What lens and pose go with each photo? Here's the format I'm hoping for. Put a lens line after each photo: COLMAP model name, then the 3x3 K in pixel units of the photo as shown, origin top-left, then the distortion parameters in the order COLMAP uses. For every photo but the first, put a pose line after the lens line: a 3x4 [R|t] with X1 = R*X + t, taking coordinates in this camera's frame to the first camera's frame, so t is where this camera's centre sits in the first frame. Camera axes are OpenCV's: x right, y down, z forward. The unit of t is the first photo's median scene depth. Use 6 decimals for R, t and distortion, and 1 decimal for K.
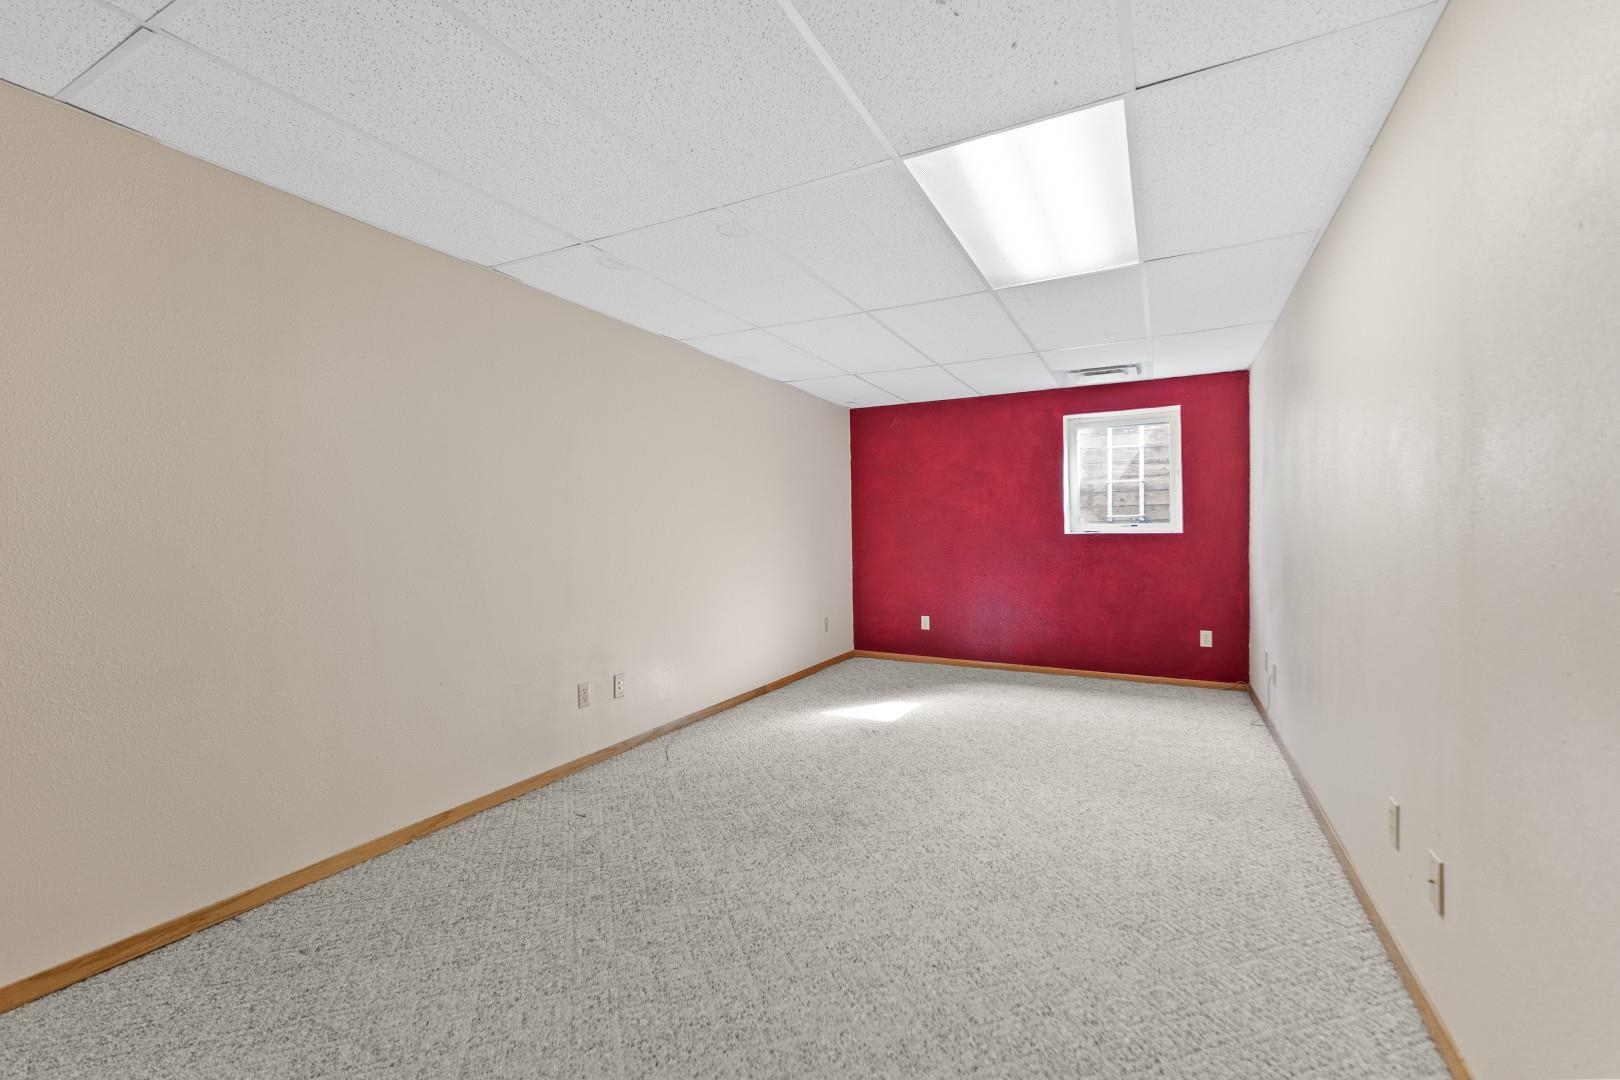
lens RADIAL K [[686.4, 0, 808.4], [0, 686.4, 538.3], [0, 0, 1]] dist [0.004270, 0.000117]
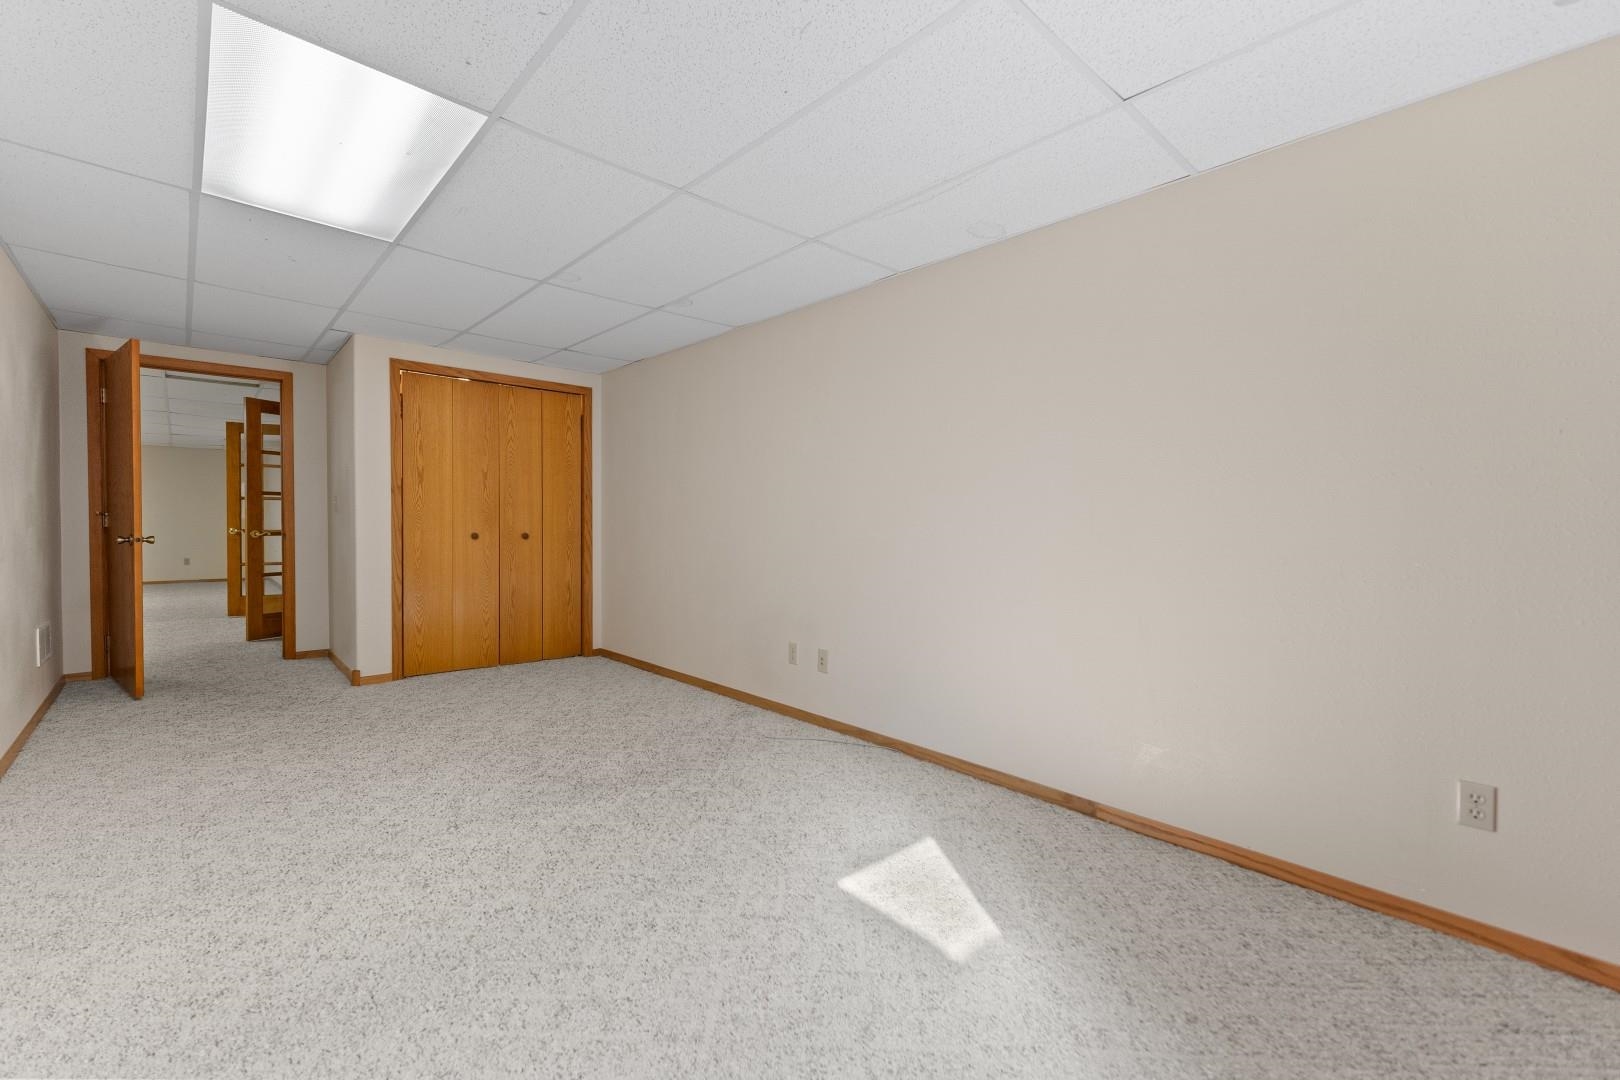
lens RADIAL K [[686.4, 0, 808.4], [0, 686.4, 538.3], [0, 0, 1]] dist [0.004270, 0.000117]
pose [[-0.347042, 0.021419, -0.937605, 0.828877], [-0.017773, 0.999409, 0.029410, 0.004653], [0.937681, 0.026871, -0.346456, 1.616347]]
